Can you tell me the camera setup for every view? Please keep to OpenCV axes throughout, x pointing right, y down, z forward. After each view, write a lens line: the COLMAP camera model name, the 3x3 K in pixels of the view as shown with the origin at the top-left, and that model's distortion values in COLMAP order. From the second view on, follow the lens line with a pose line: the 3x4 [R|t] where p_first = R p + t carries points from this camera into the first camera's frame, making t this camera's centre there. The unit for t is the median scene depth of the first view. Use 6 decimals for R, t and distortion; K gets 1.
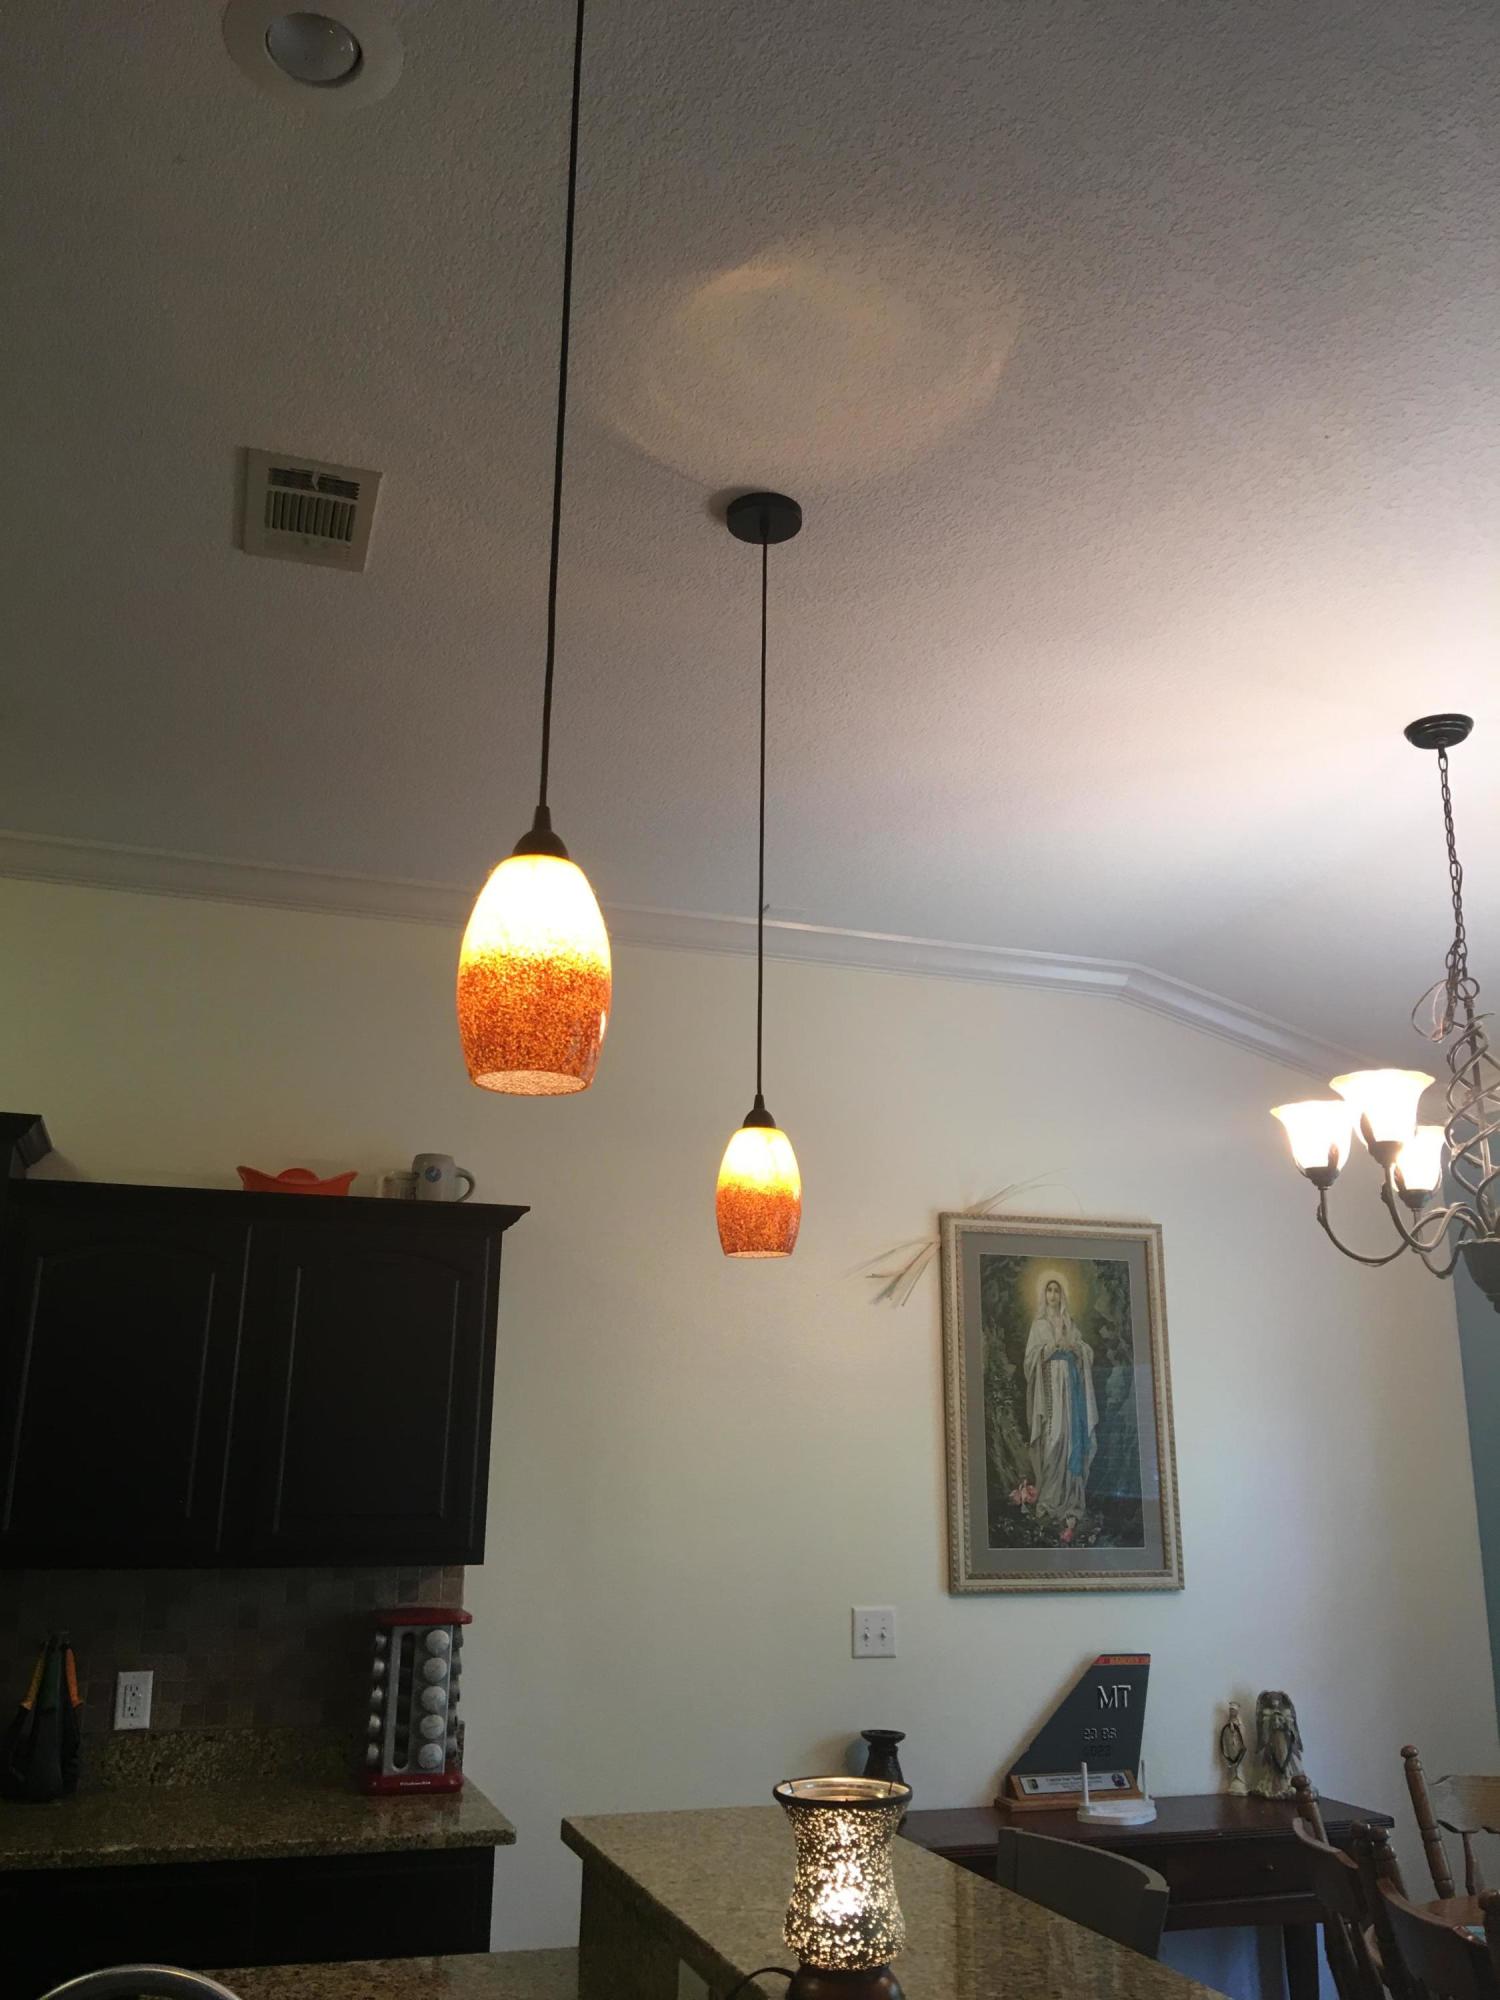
lens RADIAL K [[1669.4, 0, 729.3], [0, 1669.4, 982.3], [0, 0, 1]] dist [0.055722, -0.113071]
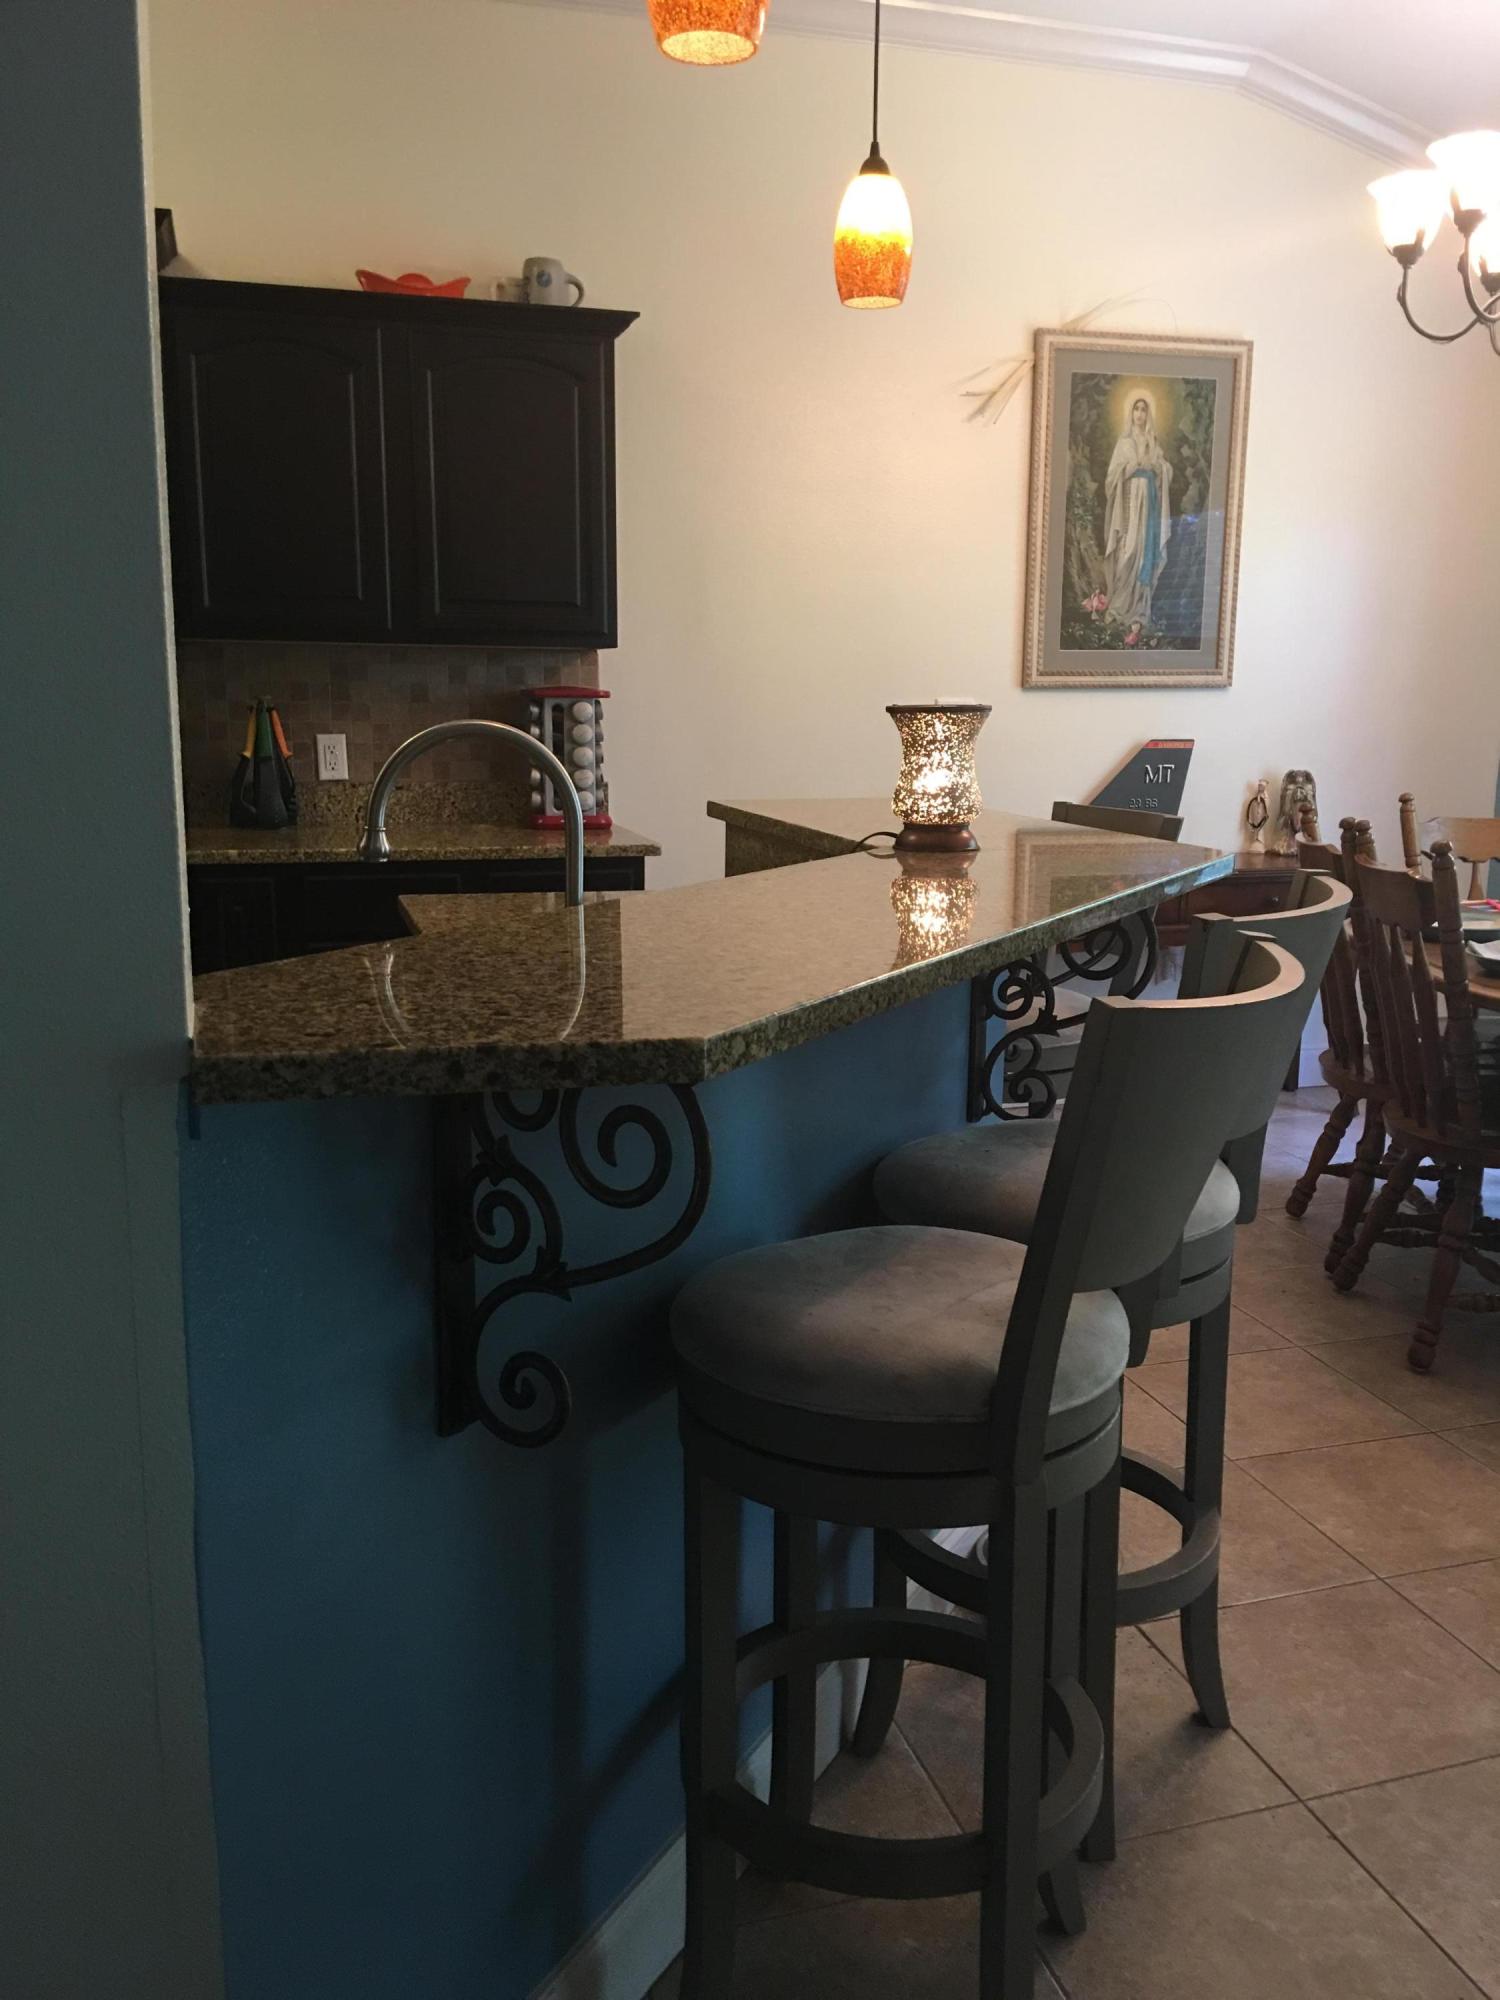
lens RADIAL K [[1669.4, 0, 771.4], [0, 1669.4, 1027.1], [0, 0, 1]] dist [0.055722, -0.113071]
pose [[0.999762, -0.002414, -0.021671, -0.016663], [0.012264, 0.883995, 0.467335, 0.041908], [0.018029, -0.467489, 0.883815, -0.128466]]
